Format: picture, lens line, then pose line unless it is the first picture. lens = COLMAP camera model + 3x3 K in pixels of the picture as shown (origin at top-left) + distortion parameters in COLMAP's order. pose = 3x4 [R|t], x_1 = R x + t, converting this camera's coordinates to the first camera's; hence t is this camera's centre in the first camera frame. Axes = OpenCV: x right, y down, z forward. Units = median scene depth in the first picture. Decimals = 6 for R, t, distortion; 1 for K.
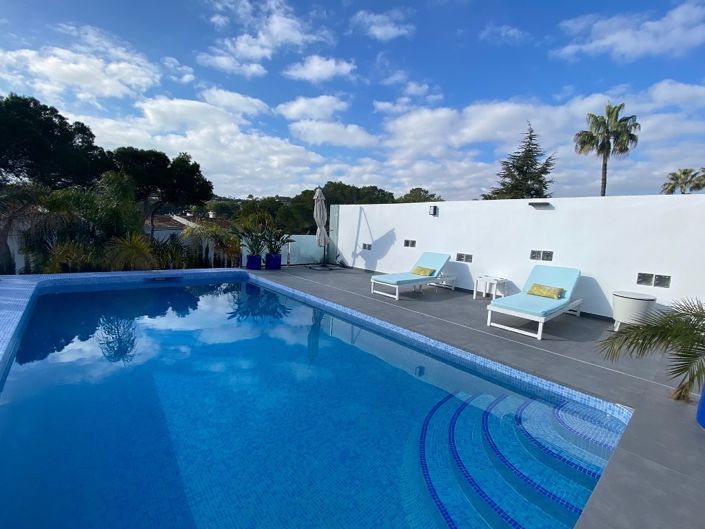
lens RADIAL K [[282.2, 0, 350.7], [0, 282.2, 264.1], [0, 0, 1]] dist [0.002181, -0.000190]
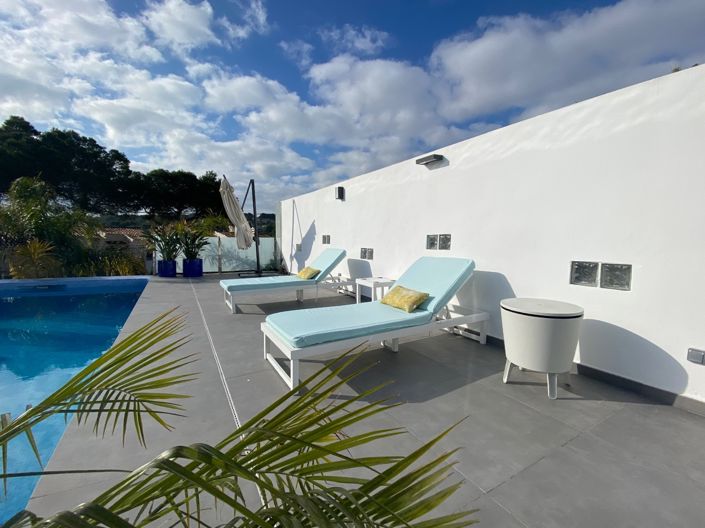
lens RADIAL K [[282.2, 0, 353.5], [0, 282.2, 263.1], [0, 0, 1]] dist [0.002181, -0.000190]
pose [[0.985016, -0.022946, -0.170928, 0.410079], [0.015010, 0.998755, -0.047575, 0.029646], [0.171807, 0.044297, 0.984134, 0.249790]]
